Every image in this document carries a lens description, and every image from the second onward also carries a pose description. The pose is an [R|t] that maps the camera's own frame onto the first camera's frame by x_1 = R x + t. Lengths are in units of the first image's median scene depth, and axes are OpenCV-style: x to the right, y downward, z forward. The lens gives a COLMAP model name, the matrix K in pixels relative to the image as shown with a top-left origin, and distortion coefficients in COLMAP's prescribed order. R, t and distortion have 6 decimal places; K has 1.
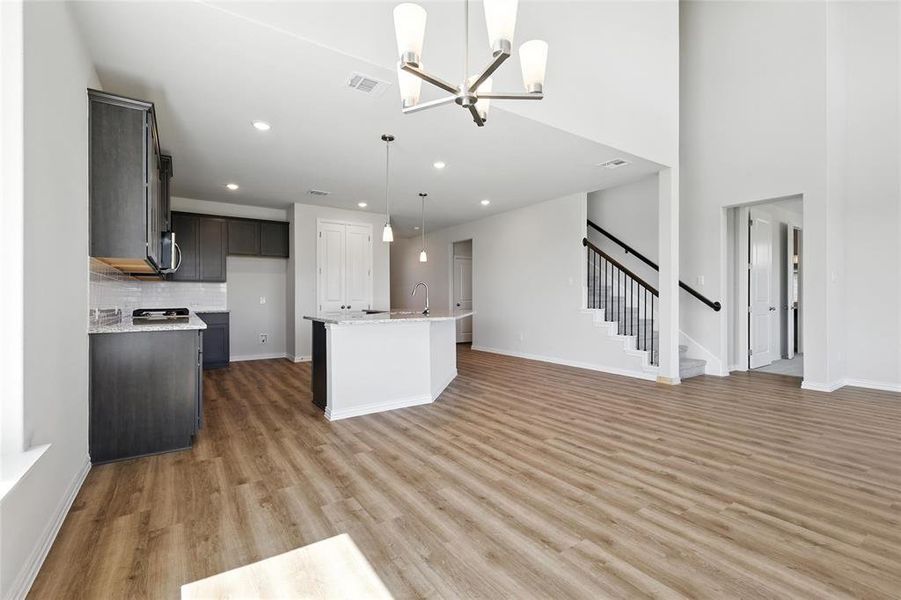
lens RADIAL K [[400.7, 0, 450.5], [0, 400.7, 300.0], [0, 0, 1]] dist [0.010038, 0.000223]
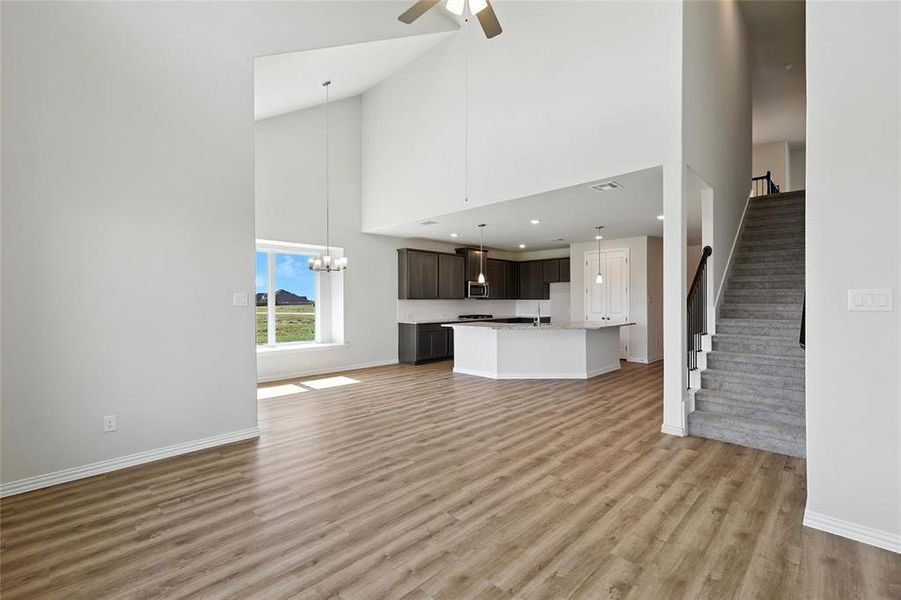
lens RADIAL K [[396.7, 0, 453.1], [0, 396.7, 299.8], [0, 0, 1]] dist [0.003696, 0.000497]
pose [[0.193203, 0.000133, -0.981159, 1.651037], [-0.004379, 0.999990, -0.000727, -0.072715], [0.981149, 0.004437, 0.193202, 0.555813]]
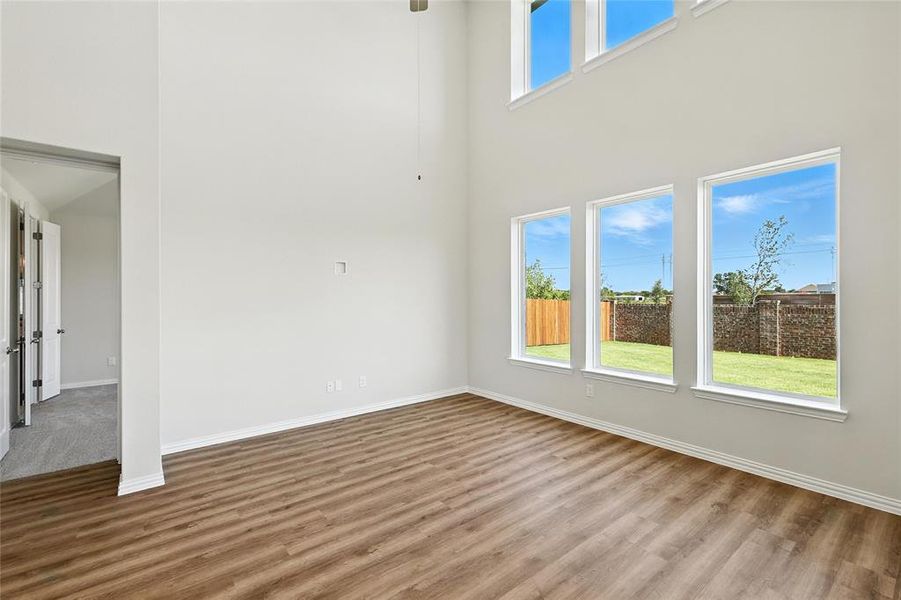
lens RADIAL K [[396.7, 0, 453.1], [0, 396.7, 299.8], [0, 0, 1]] dist [0.003696, 0.000497]
pose [[-0.066866, -0.006471, 0.997741, 0.344985], [0.014346, 0.999869, 0.007446, -0.074533], [-0.997659, 0.014811, -0.066764, 0.709870]]
